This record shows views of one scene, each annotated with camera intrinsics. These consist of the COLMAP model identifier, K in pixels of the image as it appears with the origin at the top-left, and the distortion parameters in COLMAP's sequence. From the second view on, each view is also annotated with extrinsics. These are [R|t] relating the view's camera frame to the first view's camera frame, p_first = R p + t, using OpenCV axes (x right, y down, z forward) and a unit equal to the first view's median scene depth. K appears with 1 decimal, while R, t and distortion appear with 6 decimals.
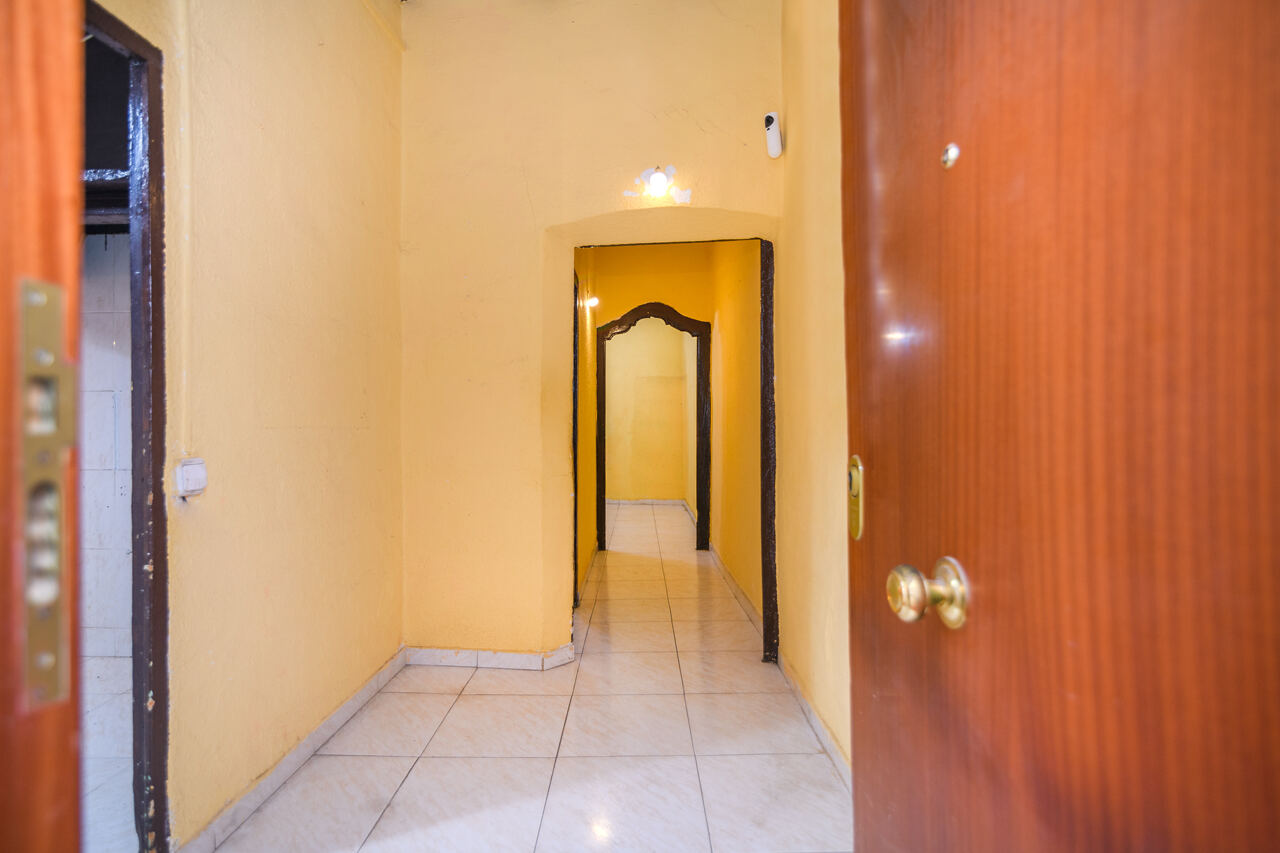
lens RADIAL K [[581.1, 0, 632.0], [0, 581.1, 429.4], [0, 0, 1]] dist [-0.003959, 0.002139]
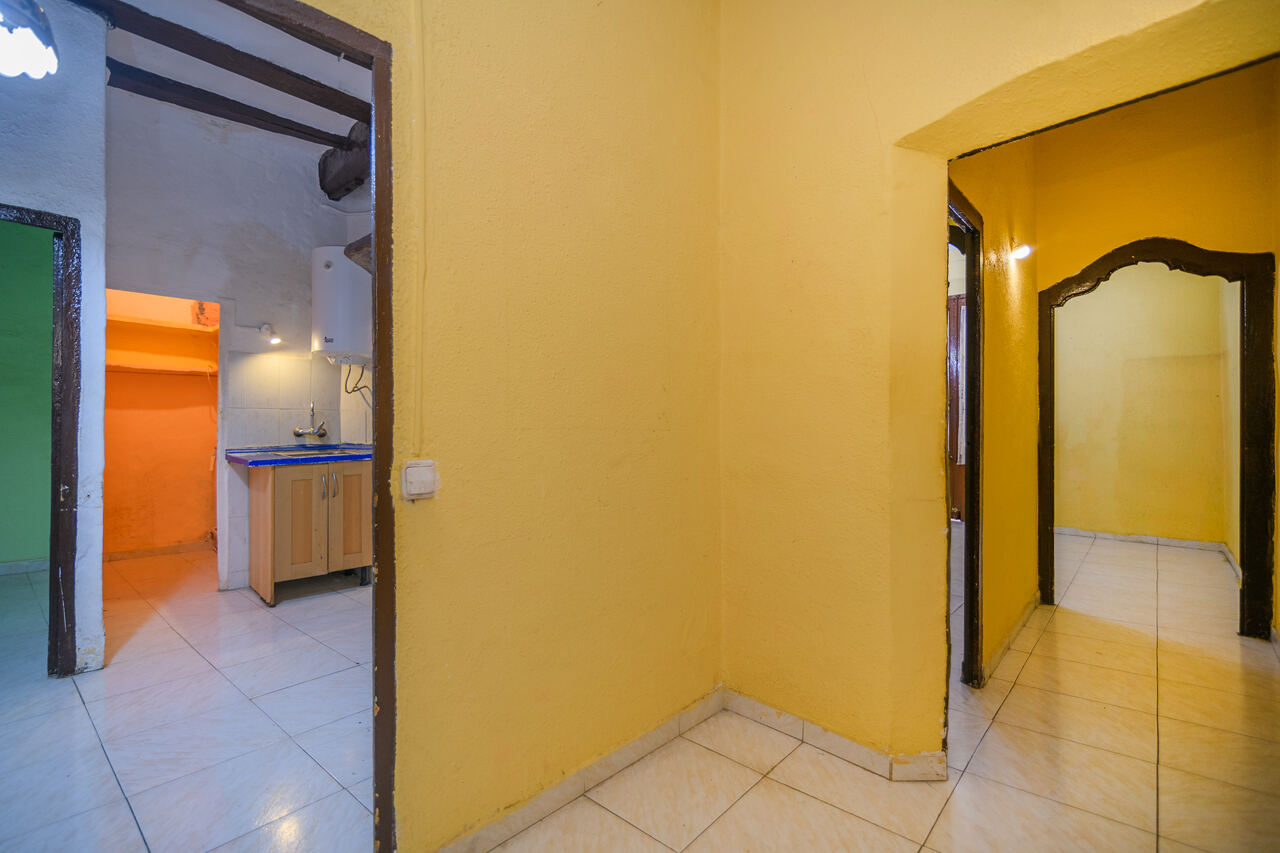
lens RADIAL K [[581.1, 0, 629.7], [0, 581.1, 428.5], [0, 0, 1]] dist [-0.003959, 0.002139]
pose [[0.750117, -0.000123, -0.661305, 0.070207], [-0.005028, 0.999970, -0.005890, 0.000683], [0.661286, 0.007744, 0.750094, 0.268974]]
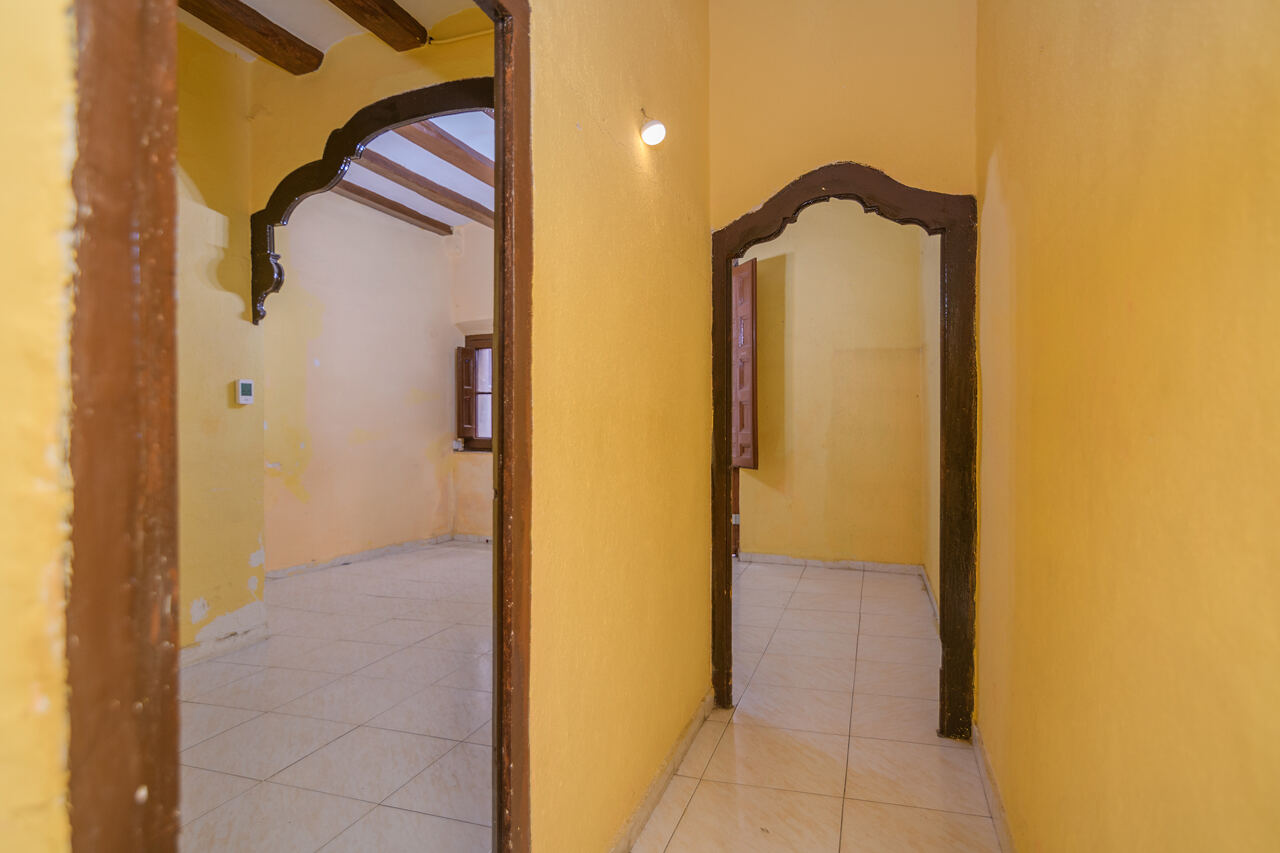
lens RADIAL K [[719.6, 0, 647.8], [0, 719.6, 434.3], [0, 0, 1]] dist [-0.018300, 0.000128]
pose [[0.958108, 0.000281, -0.286408, 0.114684], [0.000858, 0.999992, 0.003853, -0.029796], [0.286407, -0.003937, 0.958100, 0.887756]]
